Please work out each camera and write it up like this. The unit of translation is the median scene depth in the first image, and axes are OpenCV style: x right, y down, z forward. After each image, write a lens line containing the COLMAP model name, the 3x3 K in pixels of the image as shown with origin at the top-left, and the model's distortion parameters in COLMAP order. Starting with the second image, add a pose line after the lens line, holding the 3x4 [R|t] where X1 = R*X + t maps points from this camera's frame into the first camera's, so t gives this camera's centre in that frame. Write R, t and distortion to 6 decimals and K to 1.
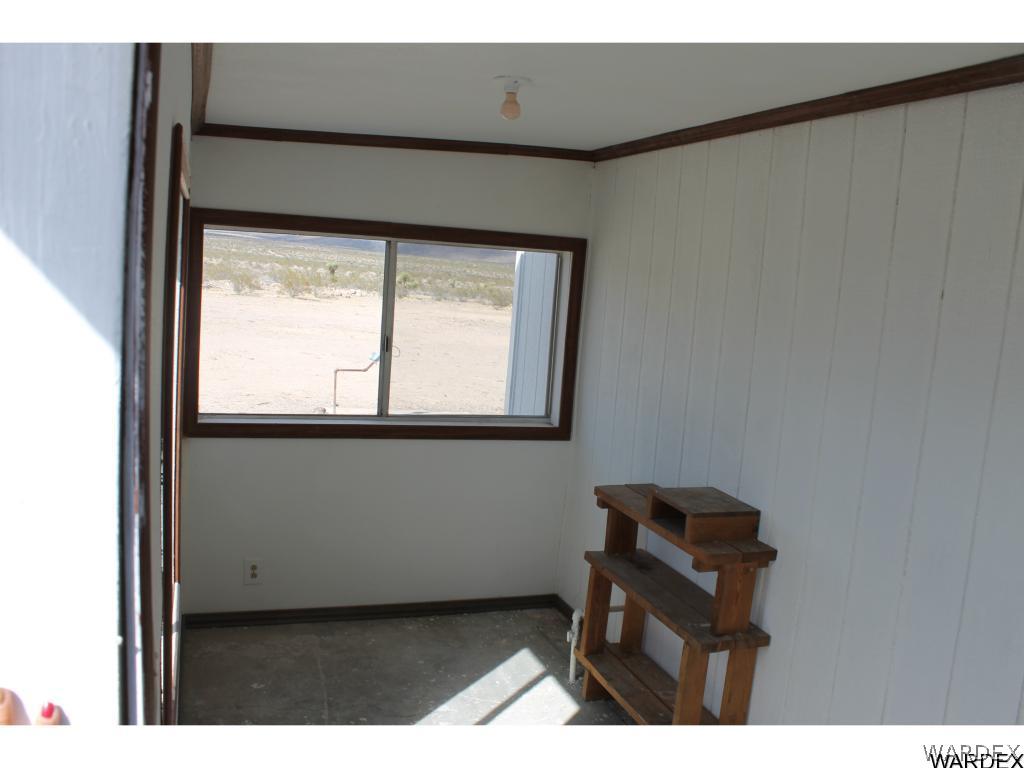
lens RADIAL K [[868.8, 0, 509.9], [0, 868.8, 384.8], [0, 0, 1]] dist [-0.154229, 0.124155]
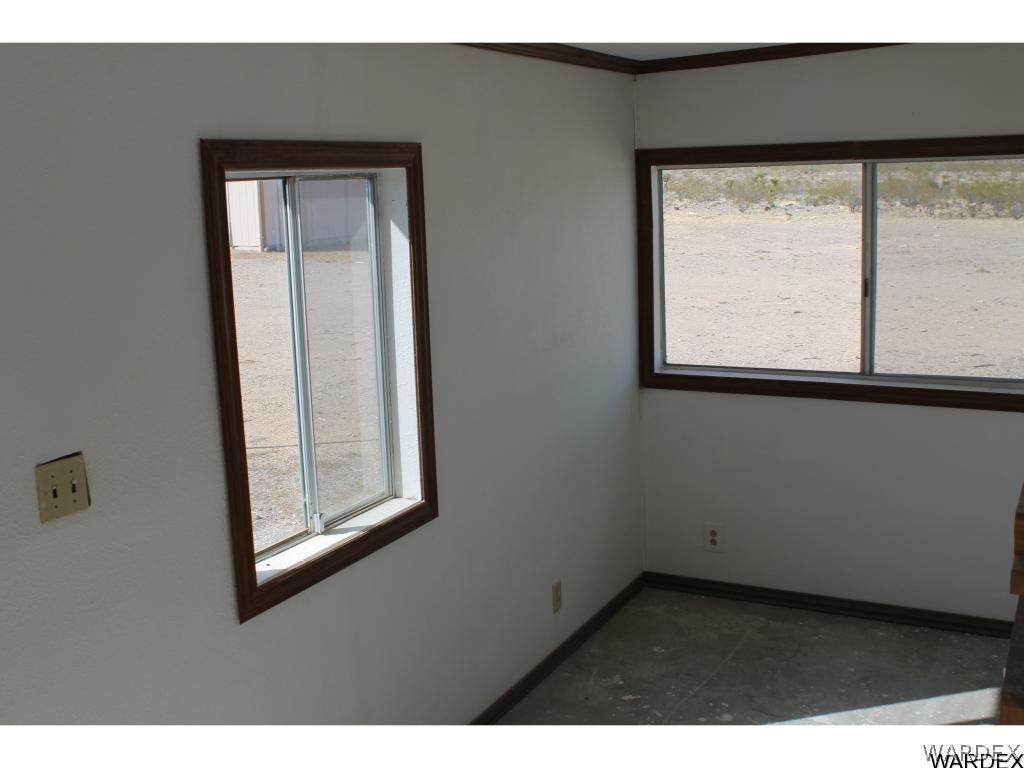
lens RADIAL K [[1100.0, 0, 512.5], [0, 1100.0, 383.8], [0, 0, 1]] dist [-0.082057, 0.000000]
pose [[0.663607, 0.041056, -0.746954, 0.424044], [-0.013603, 0.998990, 0.042824, 0.005052], [0.747958, -0.018257, 0.663495, 0.053002]]
